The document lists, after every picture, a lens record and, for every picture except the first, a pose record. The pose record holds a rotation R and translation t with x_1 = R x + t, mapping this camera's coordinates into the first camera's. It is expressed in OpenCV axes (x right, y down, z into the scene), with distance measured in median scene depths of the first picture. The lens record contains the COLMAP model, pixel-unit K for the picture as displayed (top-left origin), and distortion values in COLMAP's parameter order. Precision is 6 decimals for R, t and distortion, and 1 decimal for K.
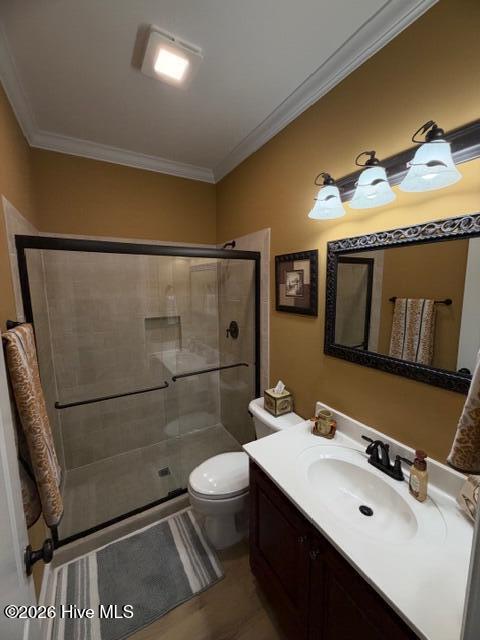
lens RADIAL K [[256.0, 0, 240.0], [0, 256.0, 317.5], [0, 0, 1]] dist [0.001234, 0.000092]
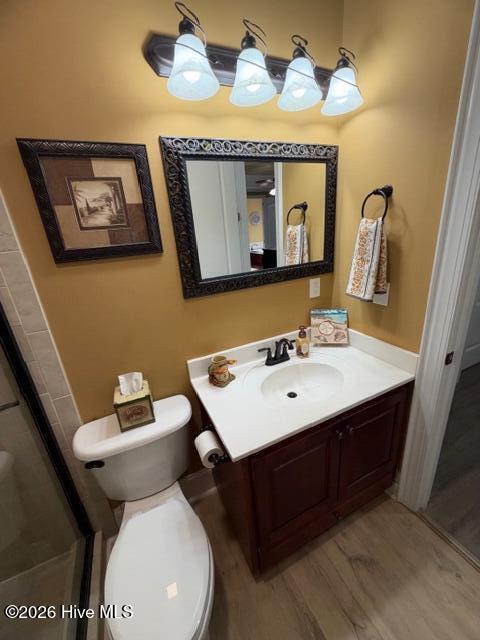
lens RADIAL K [[256.0, 0, 240.0], [0, 256.0, 317.5], [0, 0, 1]] dist [0.001234, 0.000092]
pose [[0.106365, -0.331608, 0.937402, -0.388713], [0.208127, 0.929292, 0.305123, -0.008789], [-0.972301, 0.162644, 0.167861, 0.687553]]
